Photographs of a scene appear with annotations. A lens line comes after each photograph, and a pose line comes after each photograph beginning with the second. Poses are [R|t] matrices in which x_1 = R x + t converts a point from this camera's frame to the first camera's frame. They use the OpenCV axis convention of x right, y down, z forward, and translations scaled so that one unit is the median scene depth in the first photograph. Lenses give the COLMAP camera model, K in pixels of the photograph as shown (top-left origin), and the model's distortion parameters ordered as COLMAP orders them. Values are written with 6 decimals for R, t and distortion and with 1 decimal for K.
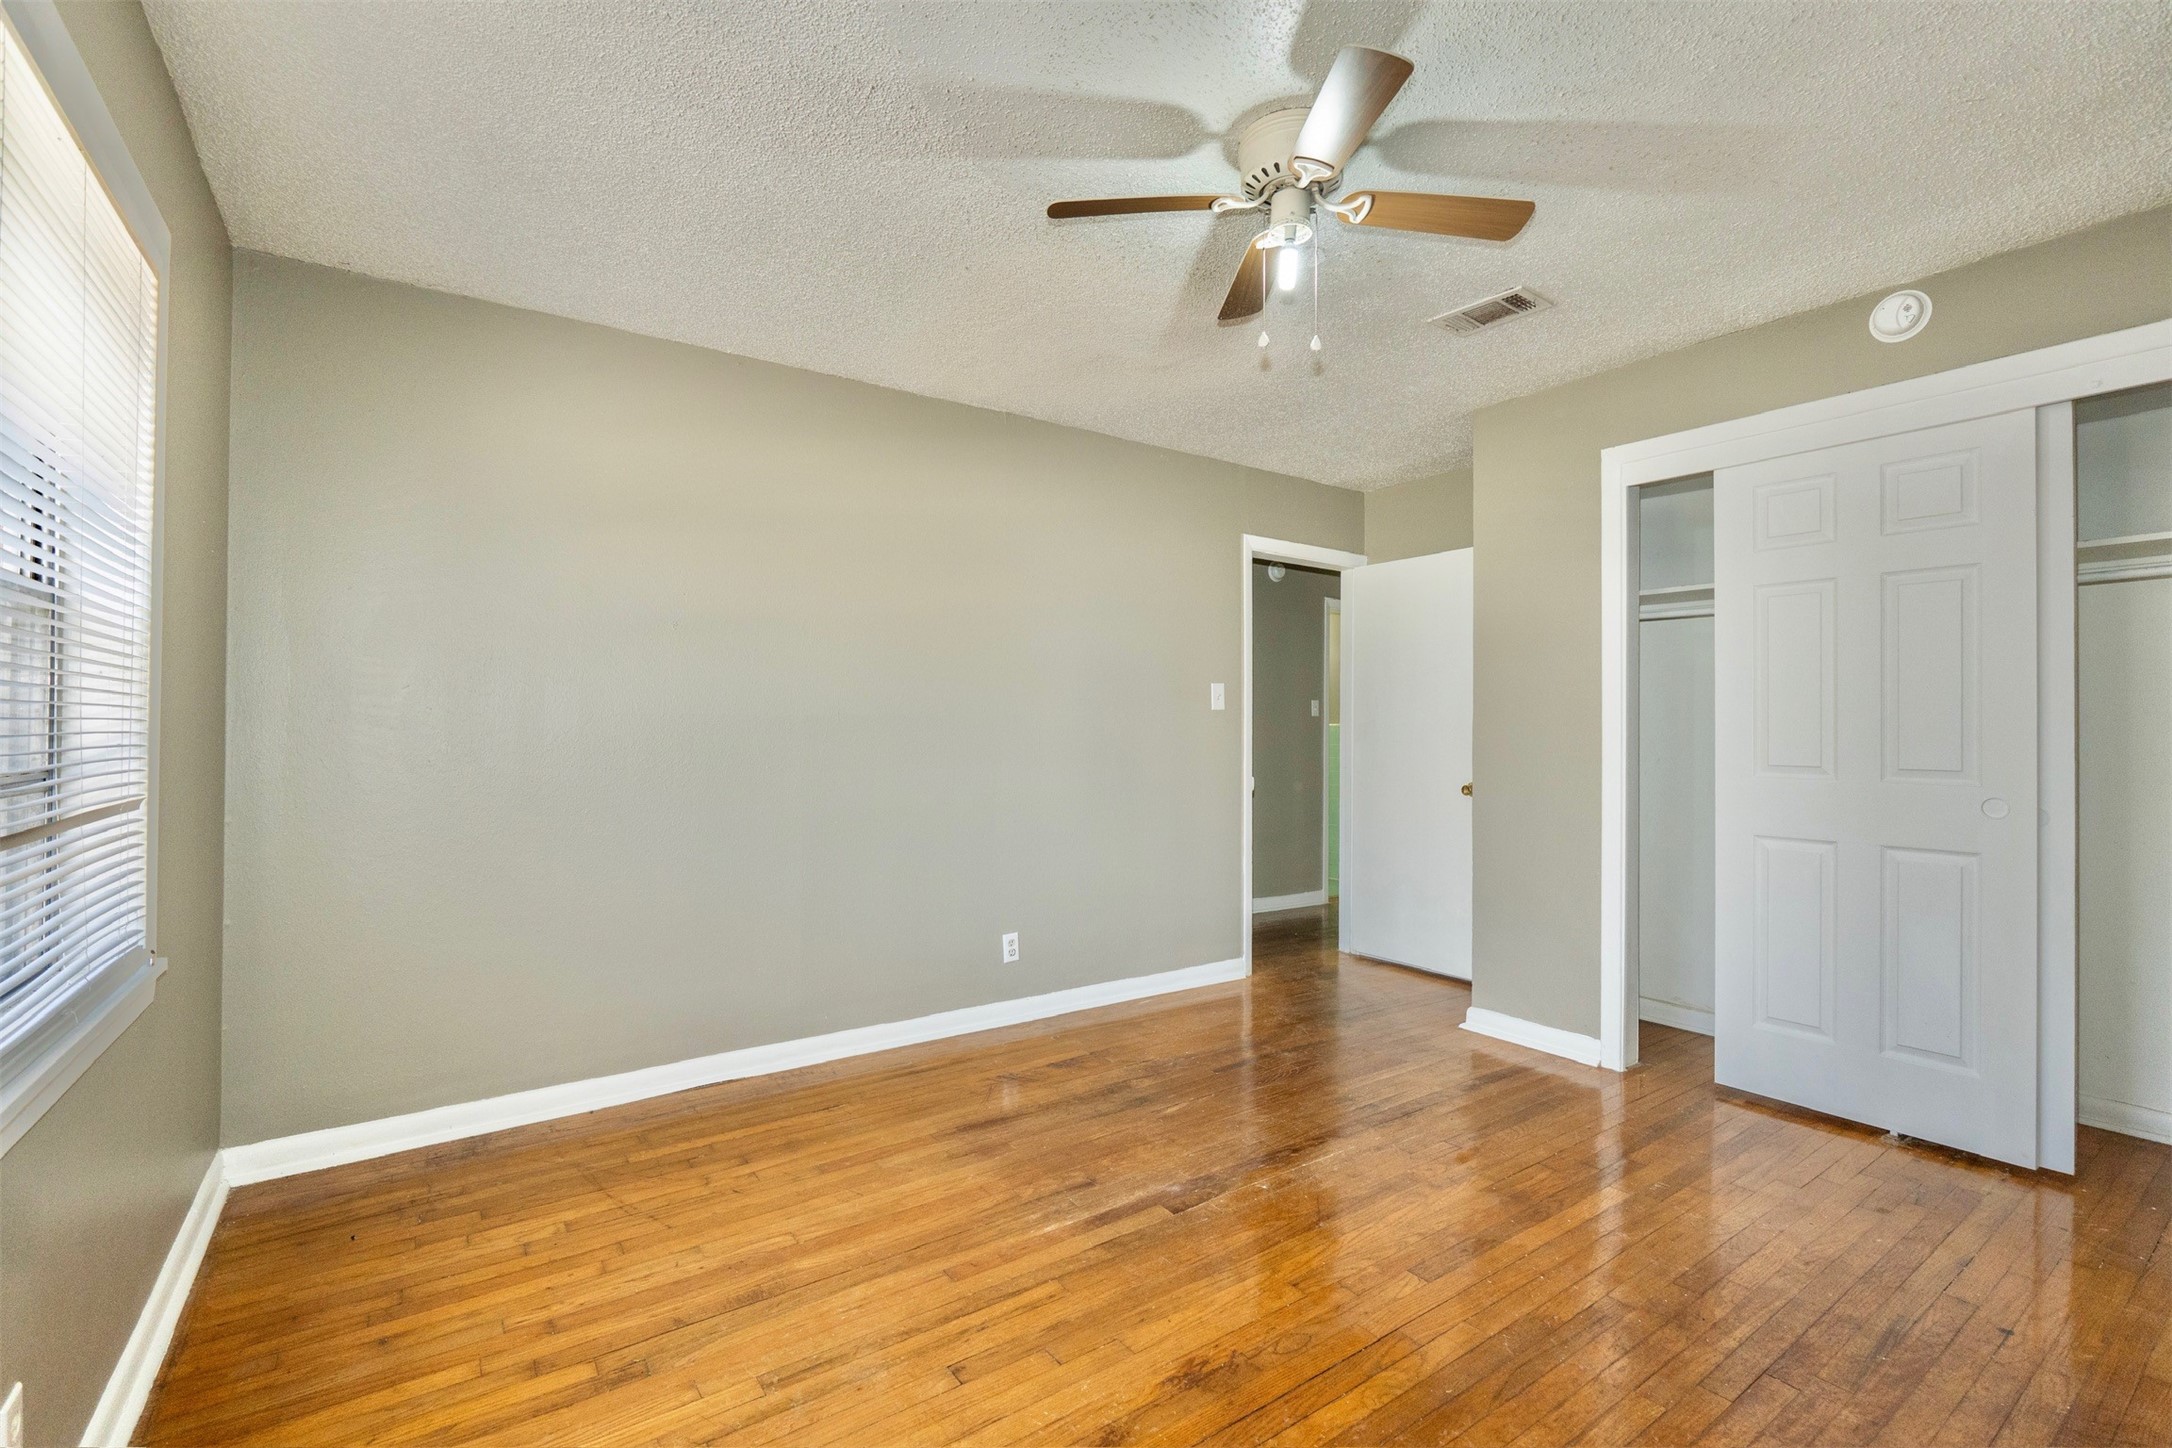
lens RADIAL K [[960.8, 0, 1079.0], [0, 960.8, 726.7], [0, 0, 1]] dist [-0.005530, -0.000049]
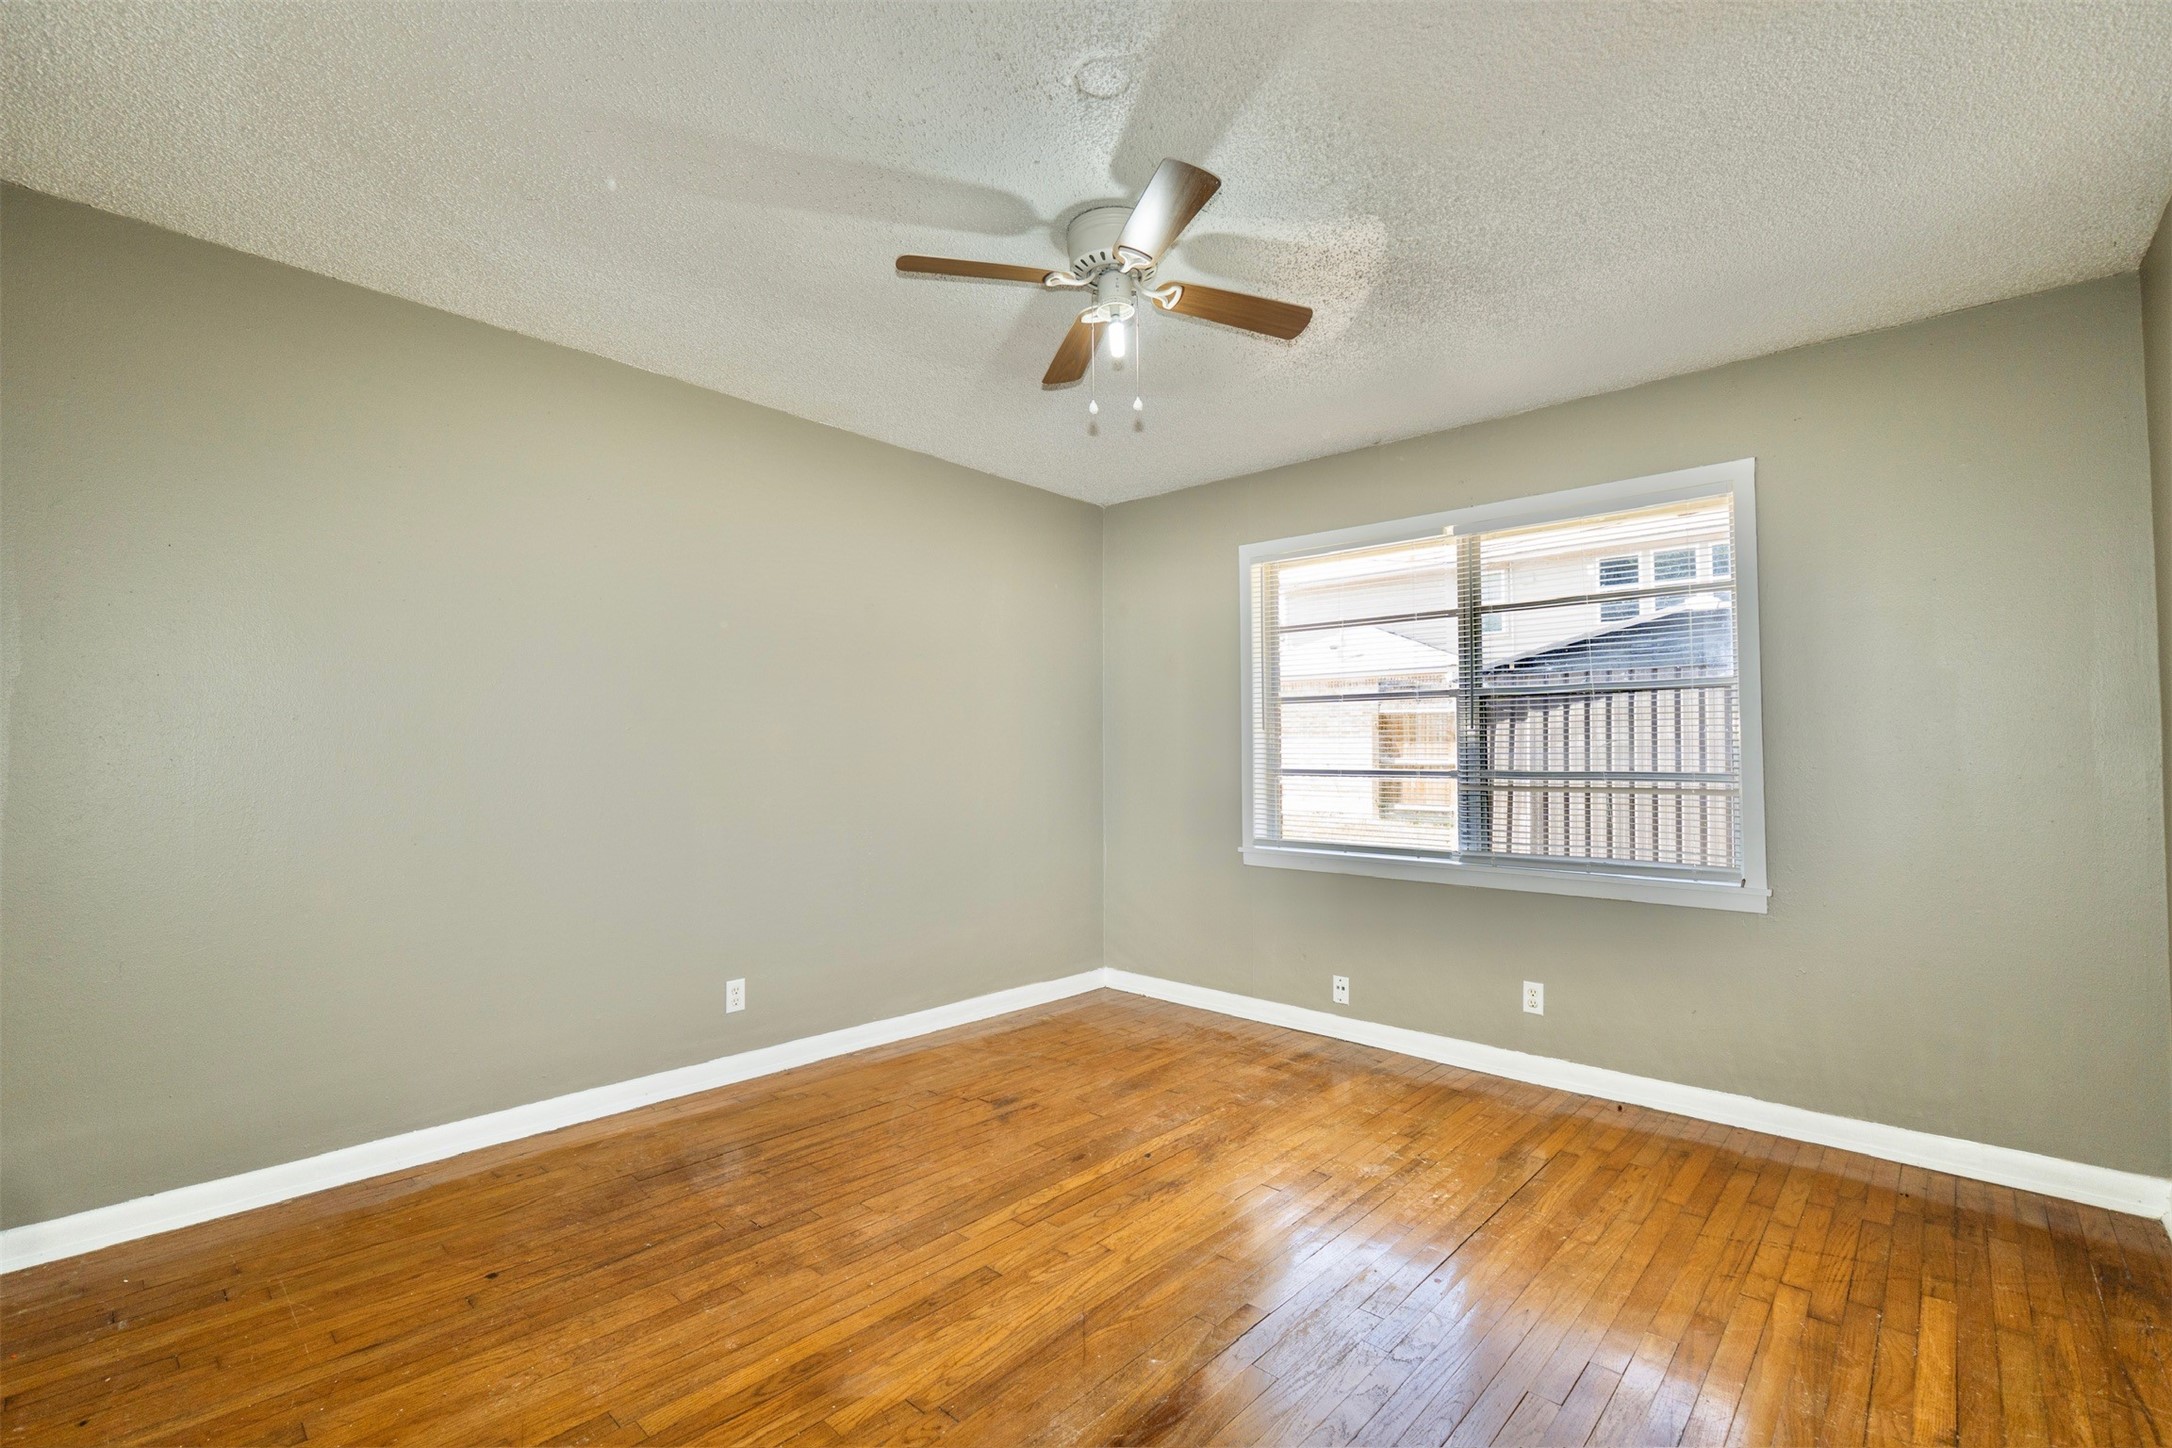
lens RADIAL K [[960.8, 0, 1079.0], [0, 960.8, 726.7], [0, 0, 1]] dist [-0.005530, -0.000049]
pose [[-0.976666, -0.011095, -0.214479, 0.488741], [-0.005264, 0.999601, -0.027741, 0.010445], [0.214701, -0.025965, -0.976335, 2.033439]]
